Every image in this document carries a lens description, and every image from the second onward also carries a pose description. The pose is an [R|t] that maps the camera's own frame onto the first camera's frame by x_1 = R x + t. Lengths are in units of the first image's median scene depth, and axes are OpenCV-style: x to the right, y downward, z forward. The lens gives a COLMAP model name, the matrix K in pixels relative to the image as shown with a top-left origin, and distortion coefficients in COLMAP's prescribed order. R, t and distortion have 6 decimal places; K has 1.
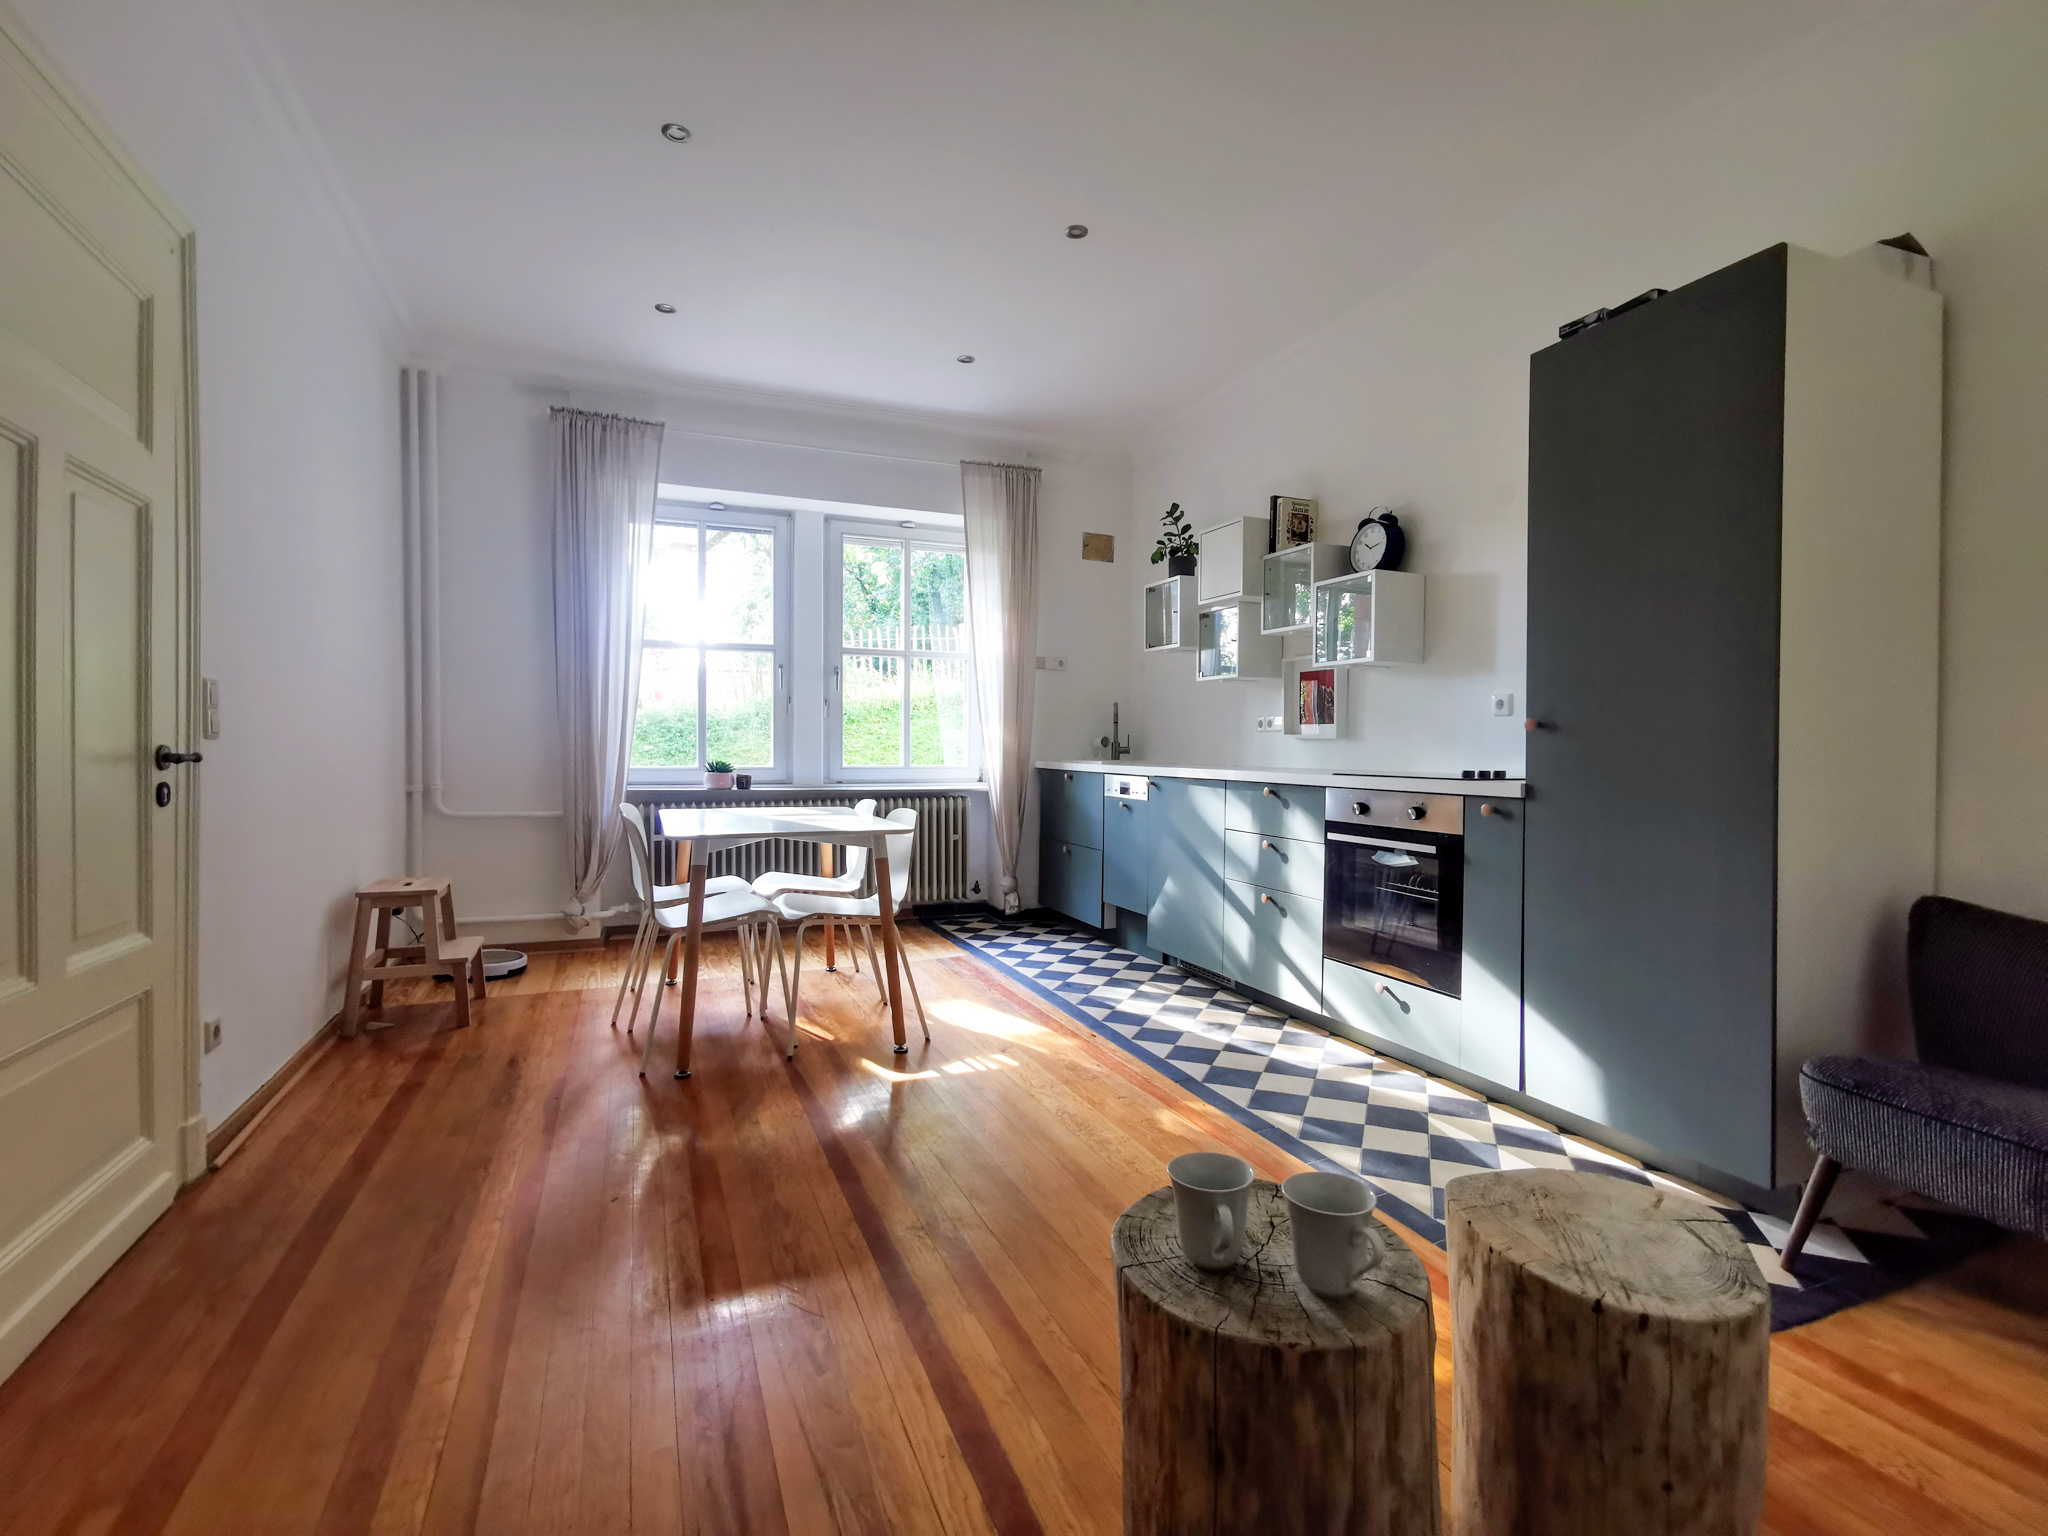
lens RADIAL K [[966.5, 0, 1024.0], [0, 966.5, 768.0], [0, 0, 1]] dist [-0.001353, -0.000214]
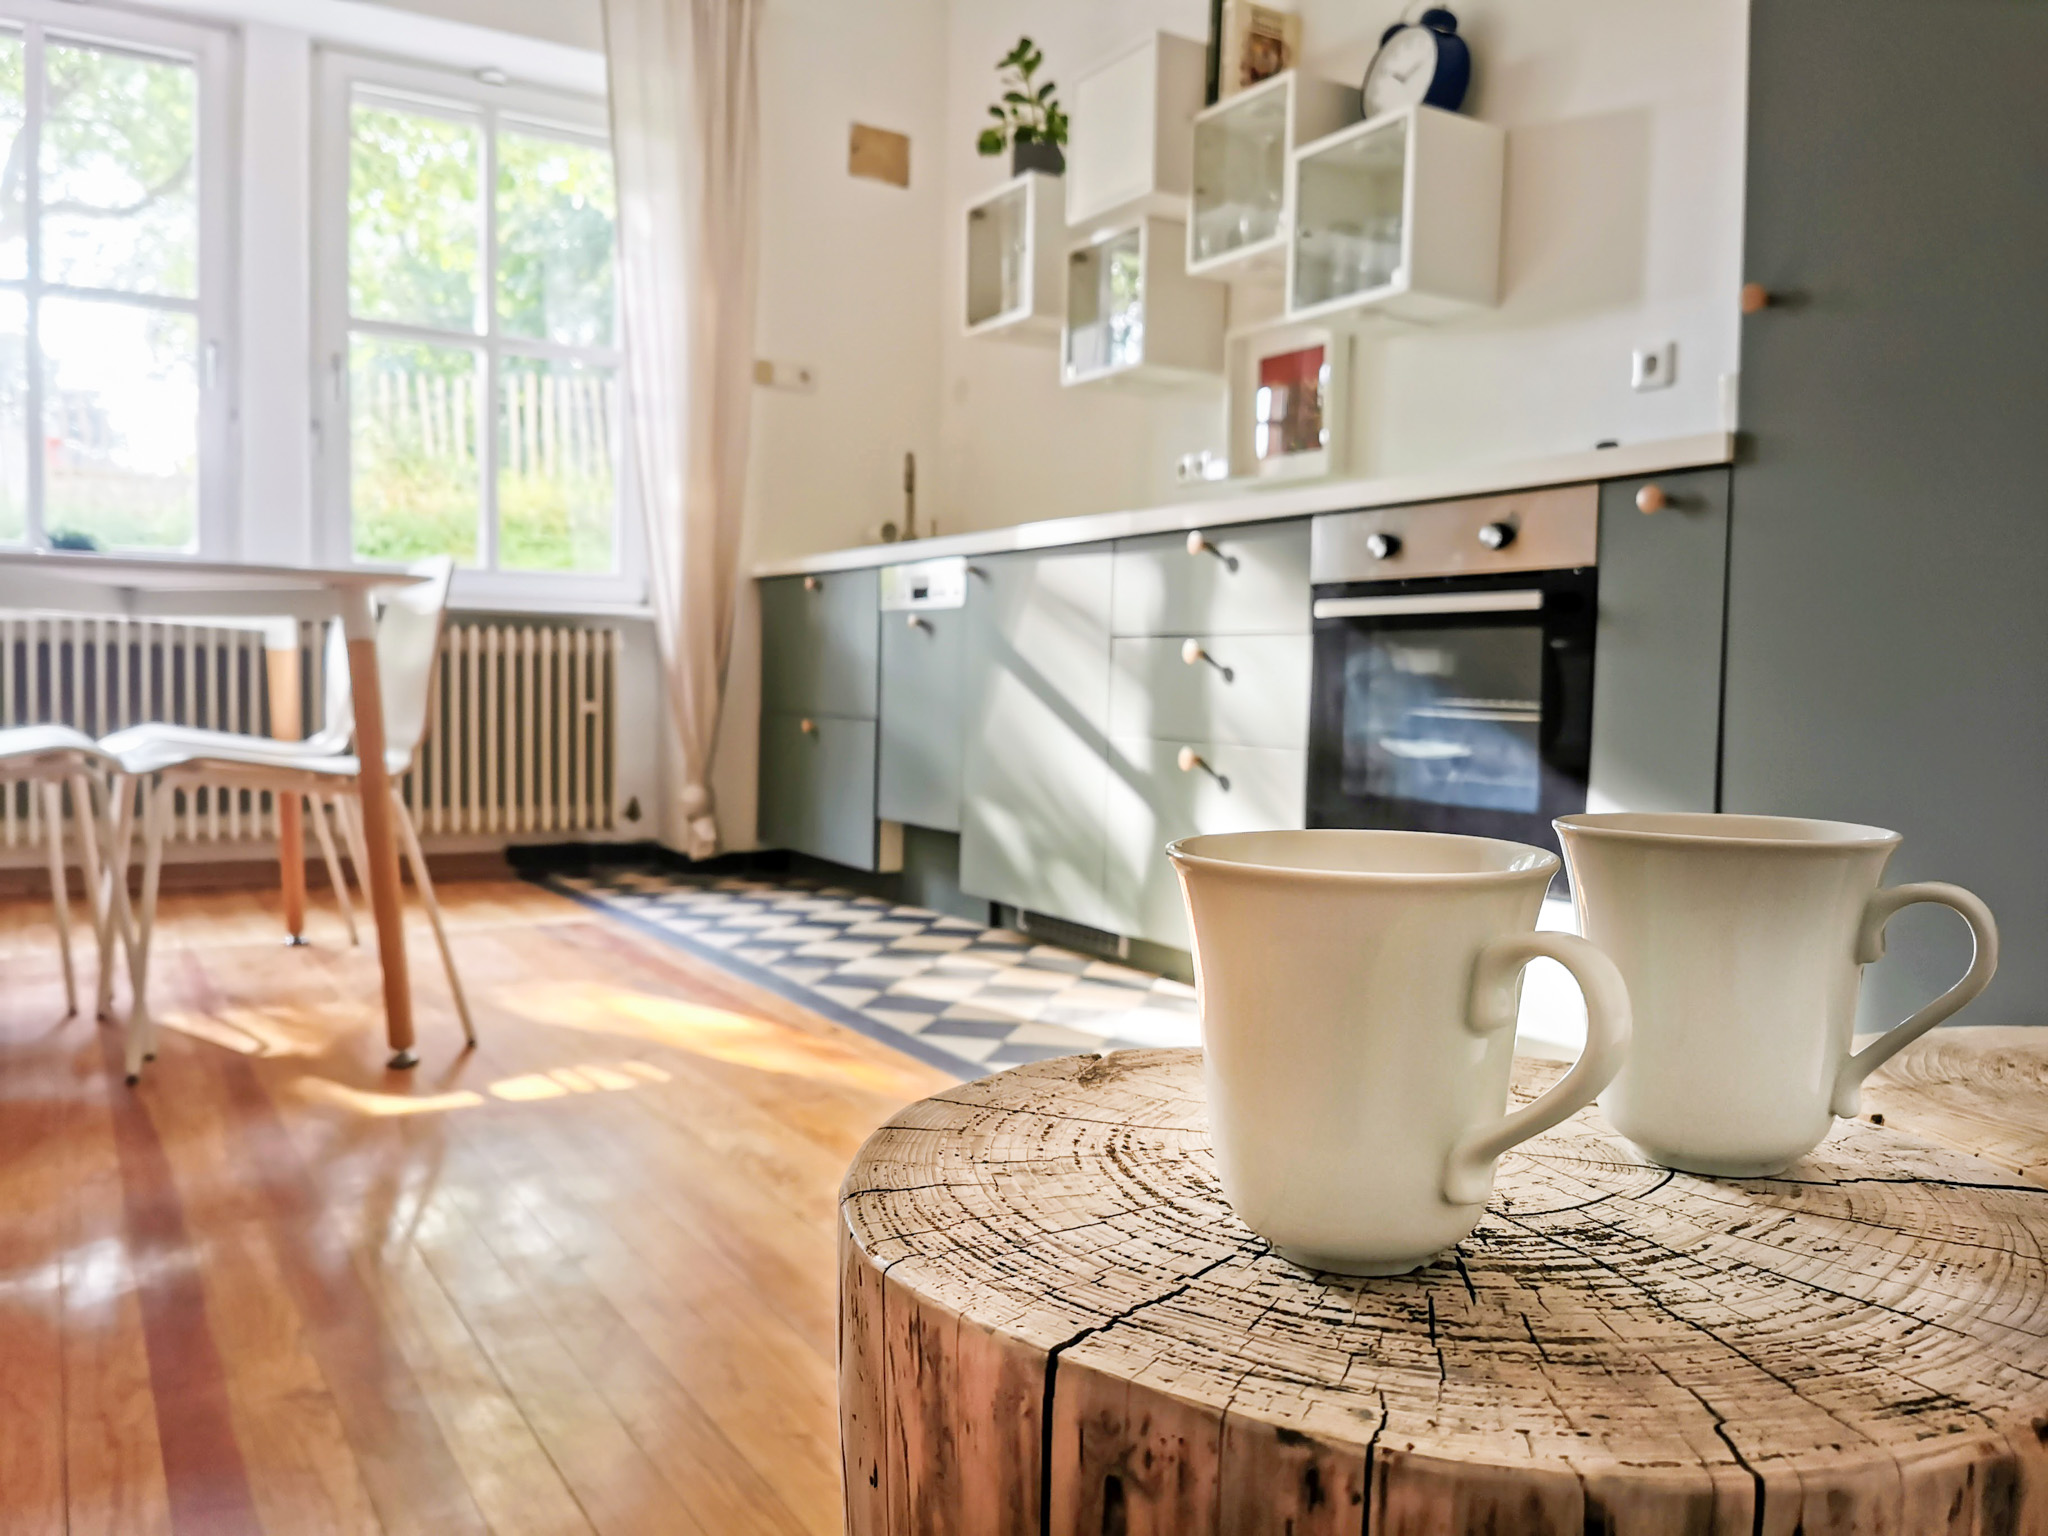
lens RADIAL K [[1655.6, 0, 1024.0], [0, 1655.6, 768.0], [0, 0, 1]] dist [0.044713, -0.074921]
pose [[0.989000, 0.005591, 0.147811, 0.031299], [-0.010663, 0.999380, 0.033544, 0.088376], [-0.147532, -0.034751, 0.988447, 0.134862]]
